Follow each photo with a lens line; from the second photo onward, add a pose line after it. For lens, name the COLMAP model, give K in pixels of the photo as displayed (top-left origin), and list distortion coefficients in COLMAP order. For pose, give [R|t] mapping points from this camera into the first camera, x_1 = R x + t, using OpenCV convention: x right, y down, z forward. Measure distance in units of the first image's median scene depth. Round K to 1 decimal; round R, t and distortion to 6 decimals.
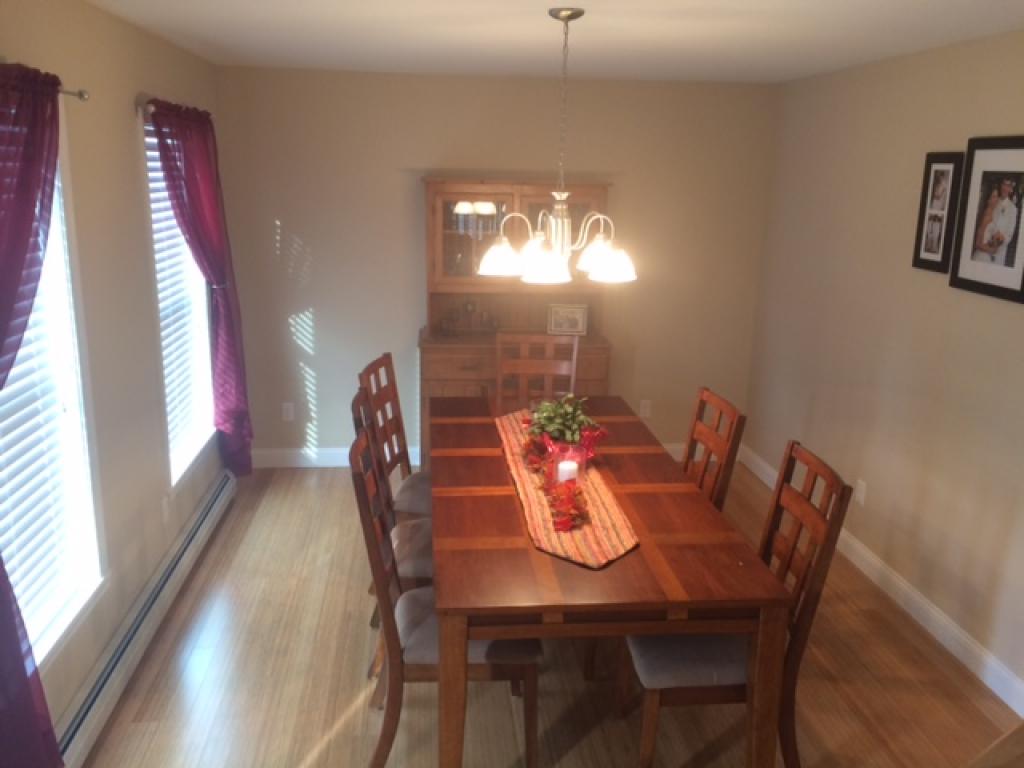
lens RADIAL K [[872.3, 0, 521.1], [0, 872.3, 388.2], [0, 0, 1]] dist [0.080310, -0.094159]
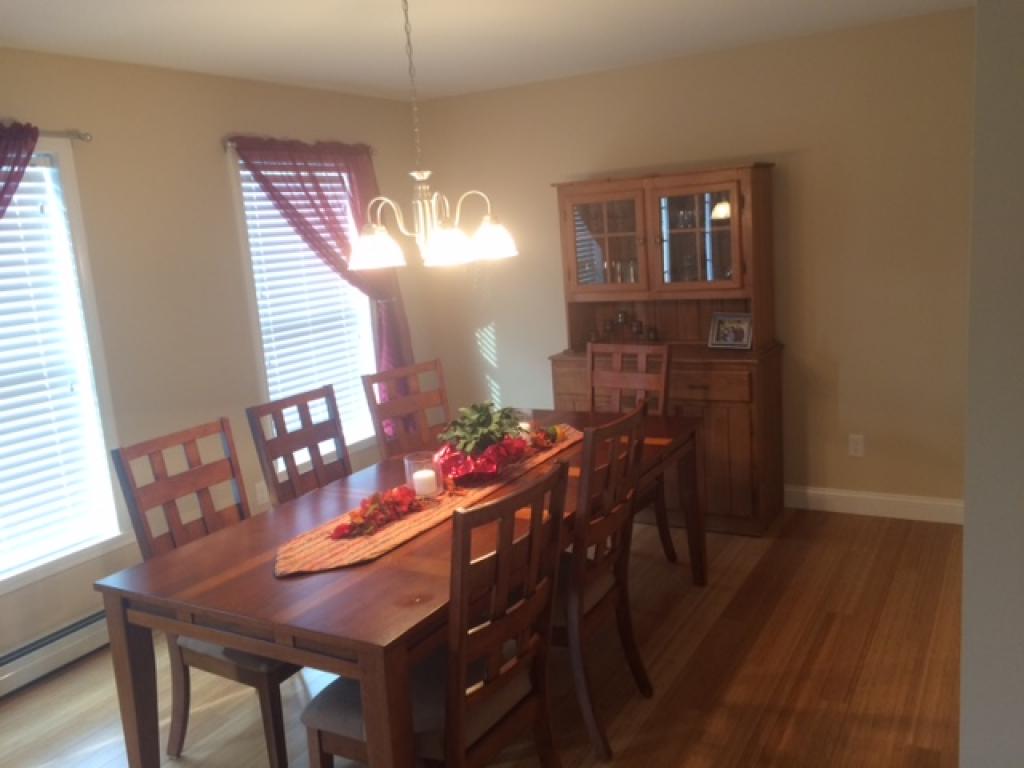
lens RADIAL K [[884.3, 0, 523.1], [0, 884.3, 387.5], [0, 0, 1]] dist [0.052360, -0.014059]
pose [[0.794347, 0.027065, -0.606861, 0.598274], [-0.055761, 0.998038, -0.028478, 0.017421], [0.604899, 0.056461, 0.794298, 0.297764]]
